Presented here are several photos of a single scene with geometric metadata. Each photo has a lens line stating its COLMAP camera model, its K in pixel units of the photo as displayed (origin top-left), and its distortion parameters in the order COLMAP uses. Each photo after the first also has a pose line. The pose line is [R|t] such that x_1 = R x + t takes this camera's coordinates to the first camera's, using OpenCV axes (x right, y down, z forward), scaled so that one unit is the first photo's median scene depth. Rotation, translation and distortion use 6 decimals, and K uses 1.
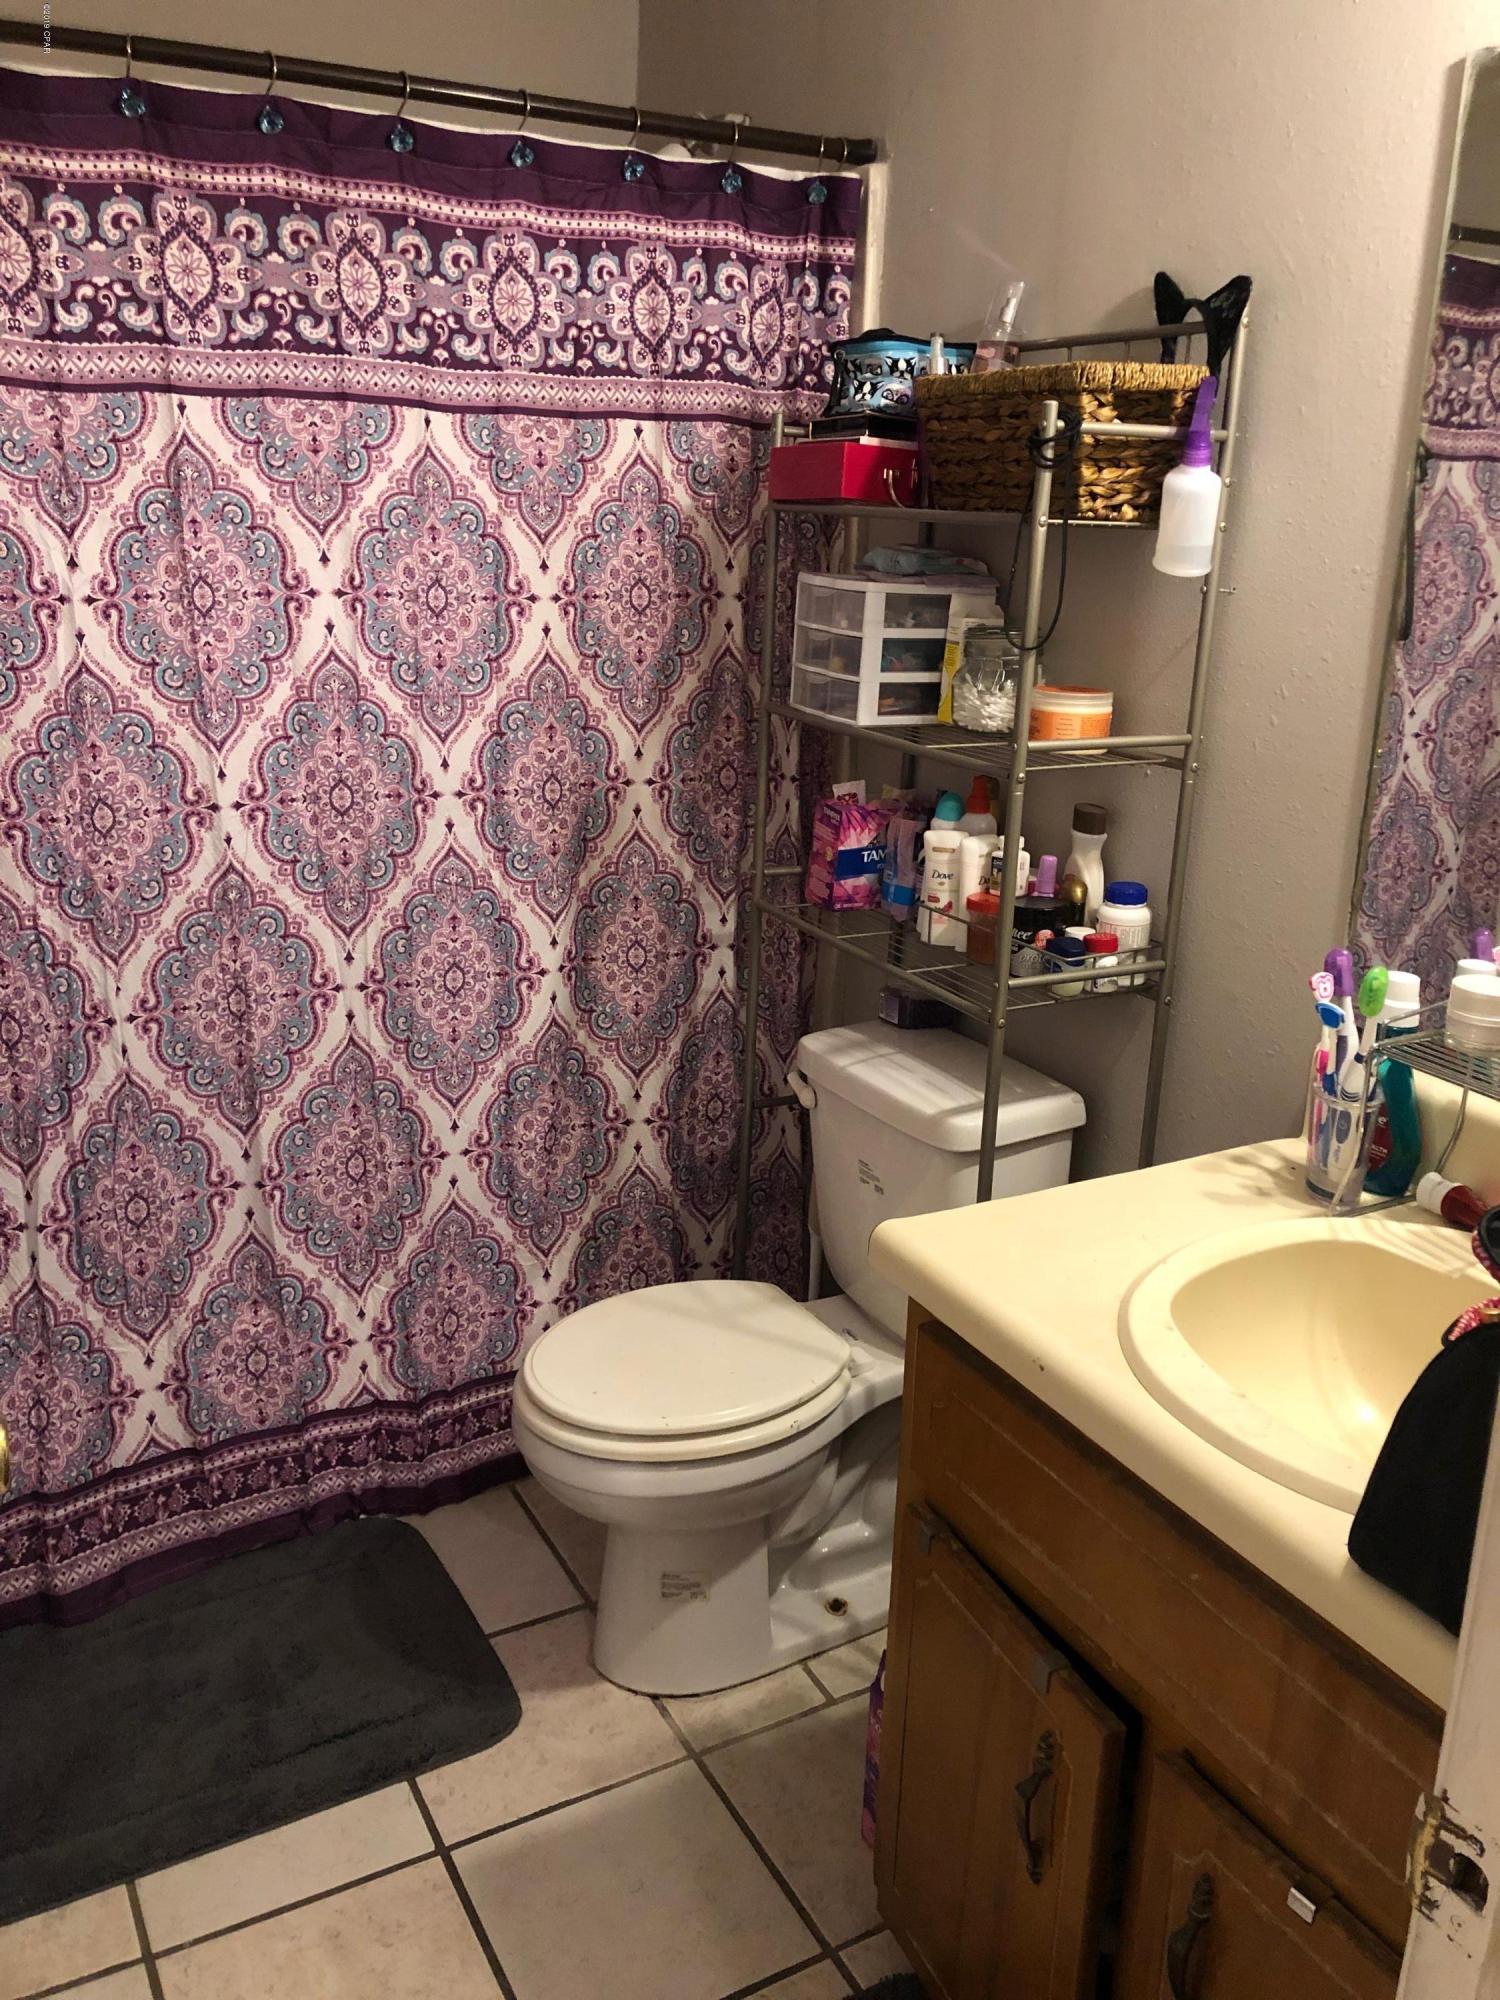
lens RADIAL K [[1640.9, 0, 741.2], [0, 1640.9, 973.1], [0, 0, 1]] dist [0.040967, -0.022040]
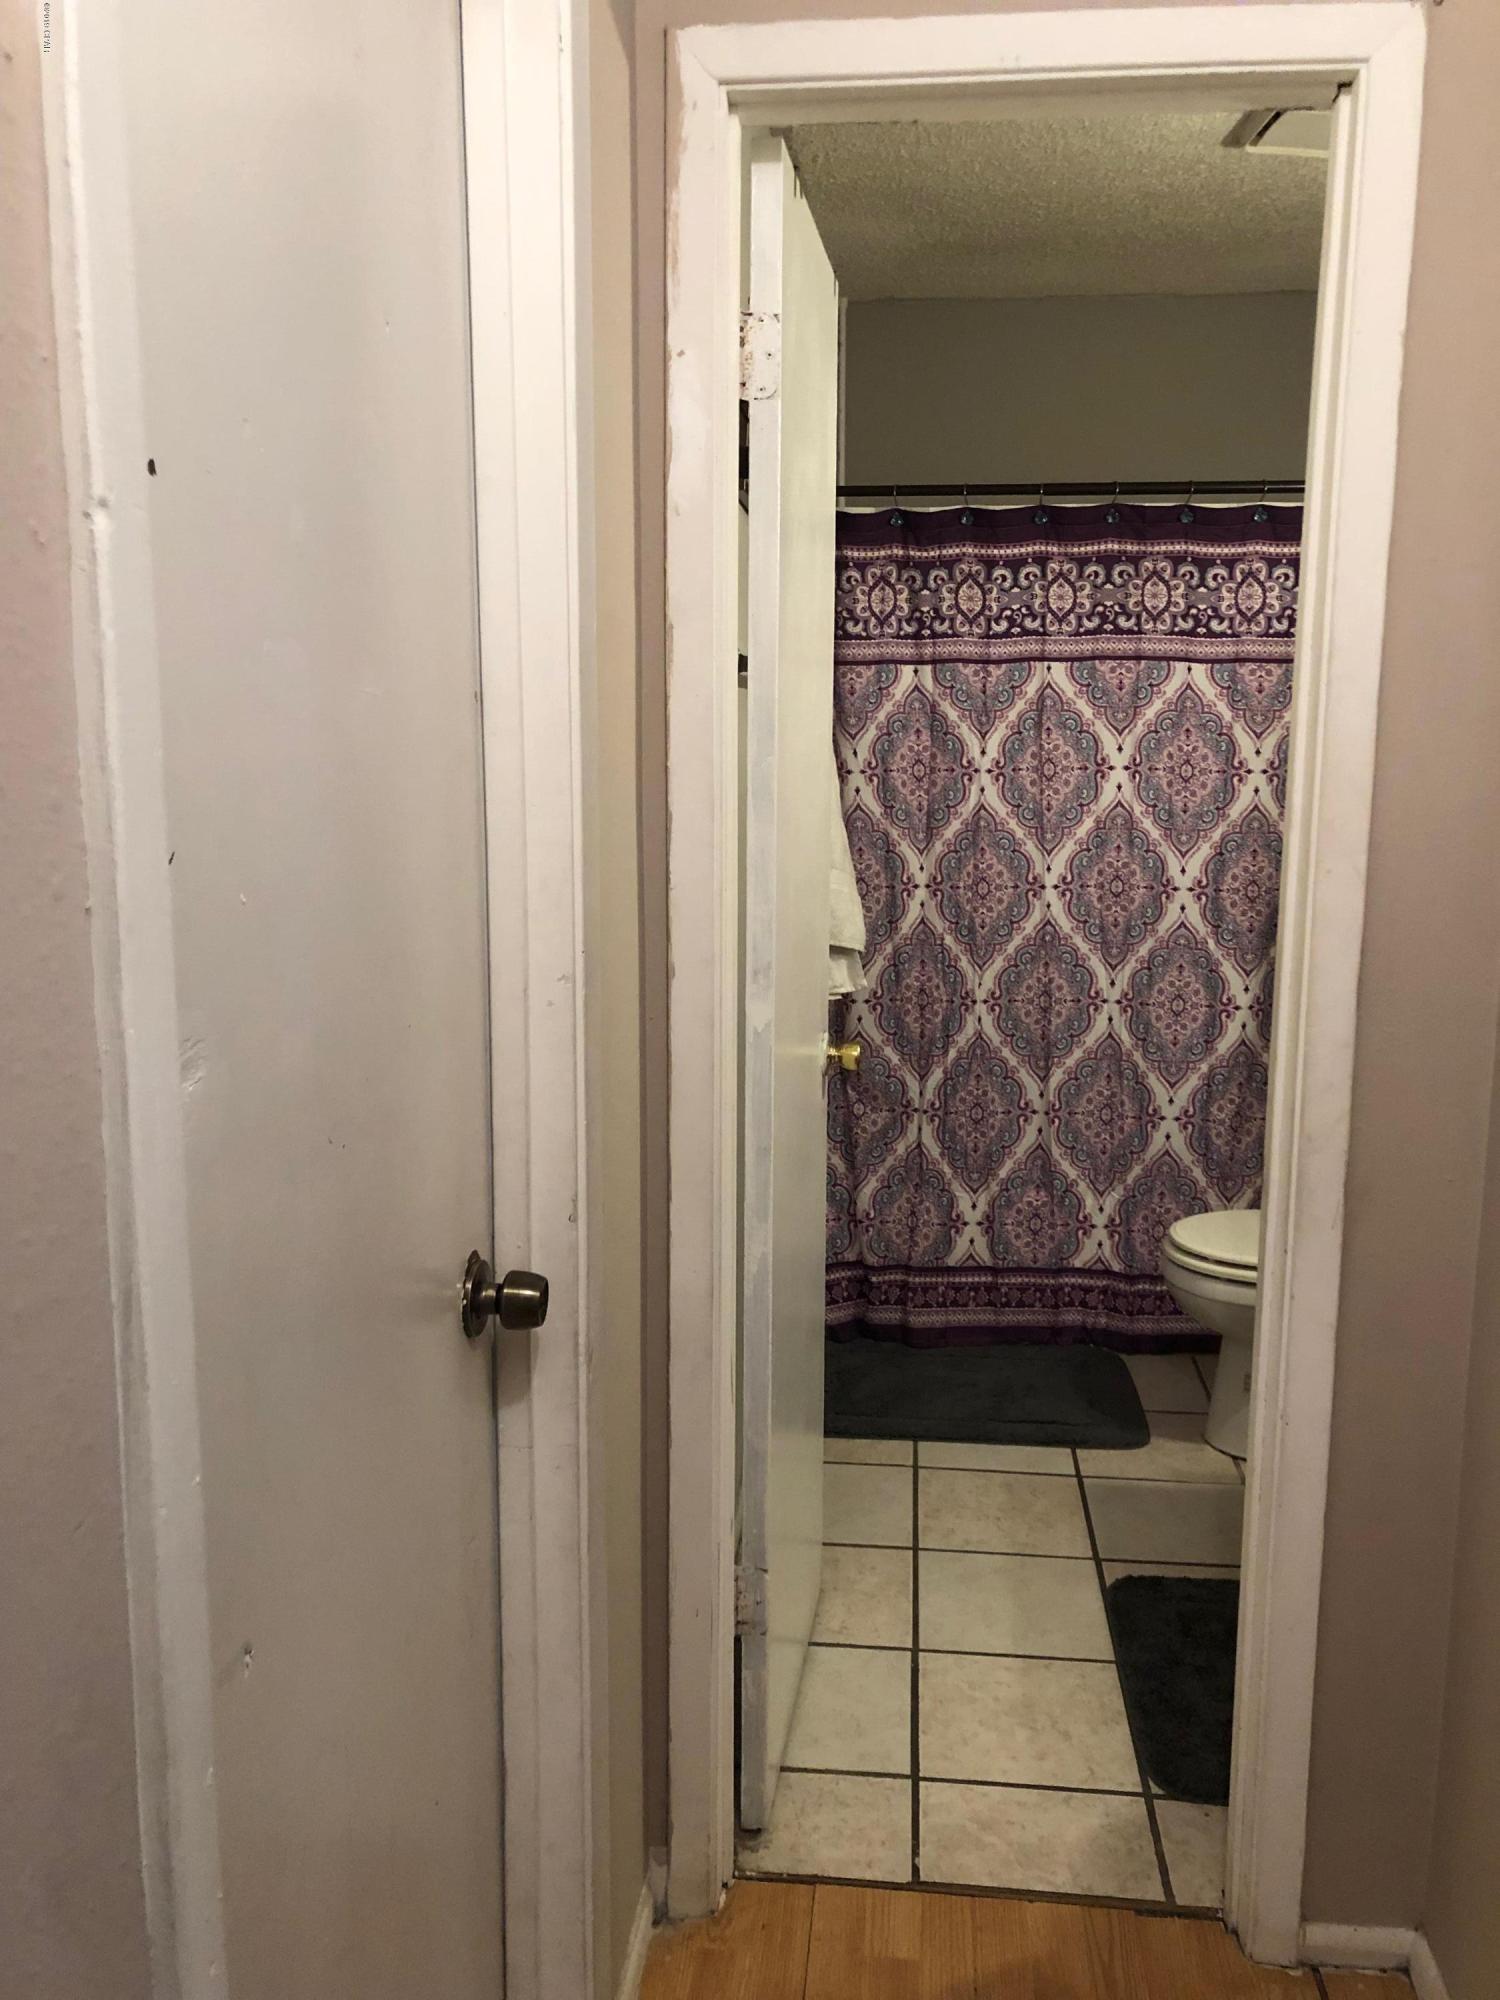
lens RADIAL K [[1640.9, 0, 747.0], [0, 1640.9, 996.2], [0, 0, 1]] dist [0.040967, -0.022040]
pose [[0.822476, 0.074006, -0.563965, 0.412891], [-0.141016, 0.987076, -0.076125, 0.189920], [0.551043, 0.142139, 0.822282, -0.593644]]
